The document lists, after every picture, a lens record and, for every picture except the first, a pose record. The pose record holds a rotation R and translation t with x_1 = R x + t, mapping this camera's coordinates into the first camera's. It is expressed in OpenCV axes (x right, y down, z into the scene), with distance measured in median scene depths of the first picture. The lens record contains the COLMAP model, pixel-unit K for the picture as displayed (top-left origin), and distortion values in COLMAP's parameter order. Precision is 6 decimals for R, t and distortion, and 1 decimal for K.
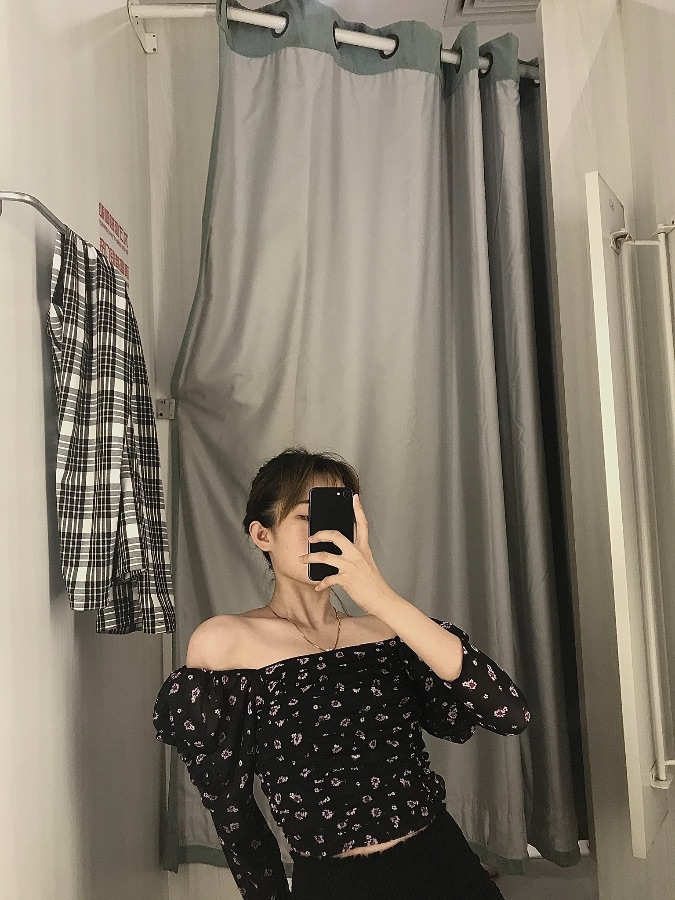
lens RADIAL K [[800.2, 0, 337.5], [0, 800.2, 450.0], [0, 0, 1]] dist [-0.003419, 0.113591]
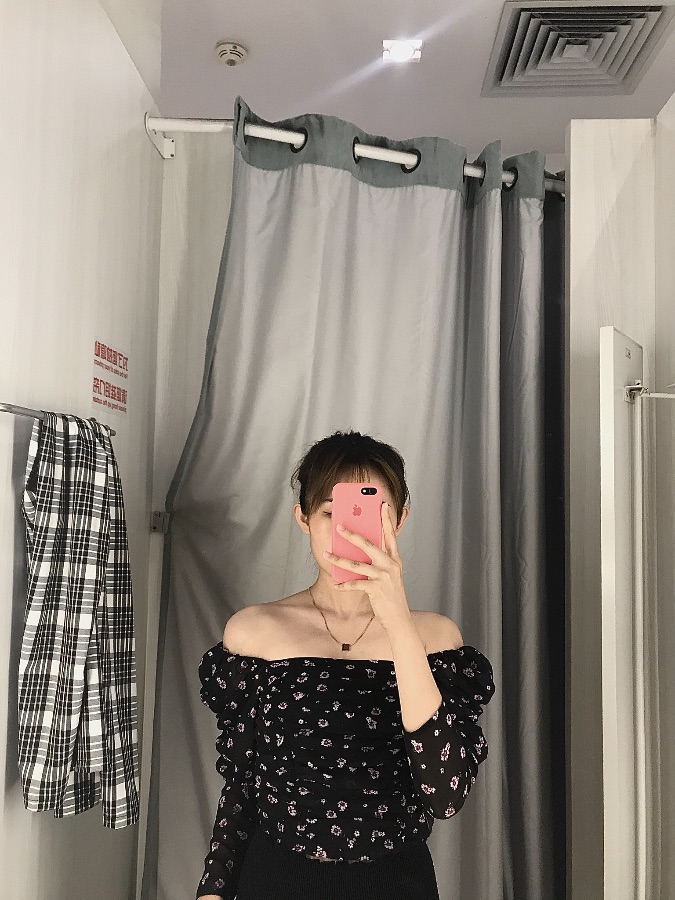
lens RADIAL K [[800.2, 0, 337.5], [0, 800.2, 450.0], [0, 0, 1]] dist [-0.003419, 0.113591]
pose [[0.997603, 0.058078, -0.037620, 0.035959], [-0.057813, 0.998295, 0.008095, -0.169845], [0.038026, -0.005901, 0.999259, 0.027570]]
